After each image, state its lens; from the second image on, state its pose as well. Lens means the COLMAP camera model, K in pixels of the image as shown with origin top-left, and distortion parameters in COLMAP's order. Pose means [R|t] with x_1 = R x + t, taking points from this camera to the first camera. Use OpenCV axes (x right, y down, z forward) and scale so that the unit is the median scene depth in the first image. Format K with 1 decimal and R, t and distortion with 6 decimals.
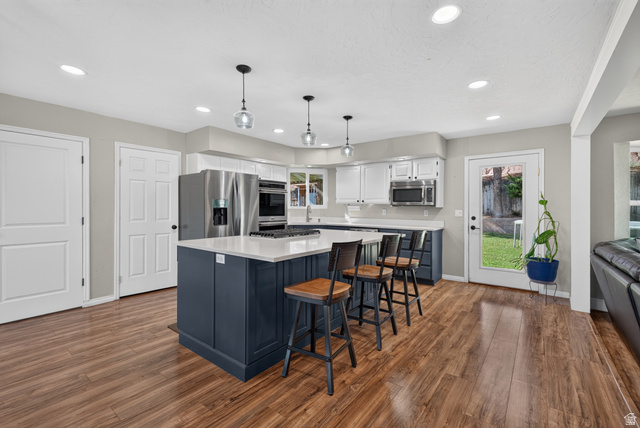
lens RADIAL K [[276.6, 0, 321.9], [0, 276.6, 210.4], [0, 0, 1]] dist [0.001121, -0.000199]
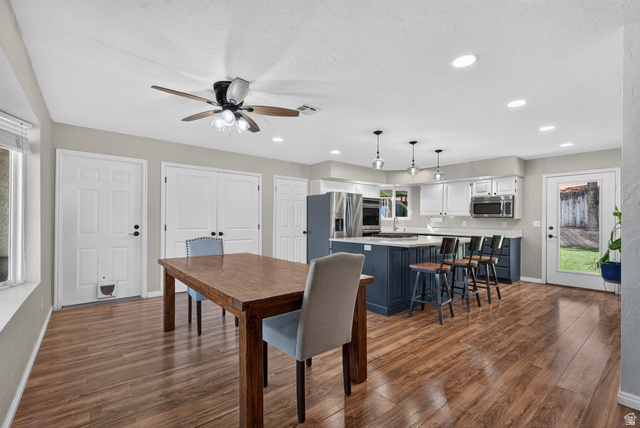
lens RADIAL K [[279.8, 0, 318.5], [0, 279.8, 222.7], [0, 0, 1]] dist [-0.001277, -0.000432]
pose [[0.973186, 0.004206, -0.229980, -0.128648], [-0.004698, 0.999988, -0.001592, 0.012083], [0.229971, 0.002629, 0.973194, -0.360148]]
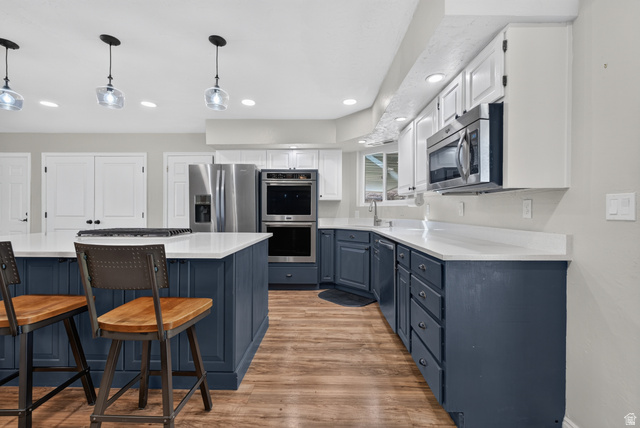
lens RADIAL K [[276.6, 0, 321.9], [0, 276.6, 210.4], [0, 0, 1]] dist [0.001121, -0.000199]
pose [[0.604541, -0.005581, -0.796554, 0.556043], [-0.007113, 0.999898, -0.012404, 0.019372], [0.796542, 0.013165, 0.604440, 0.675587]]
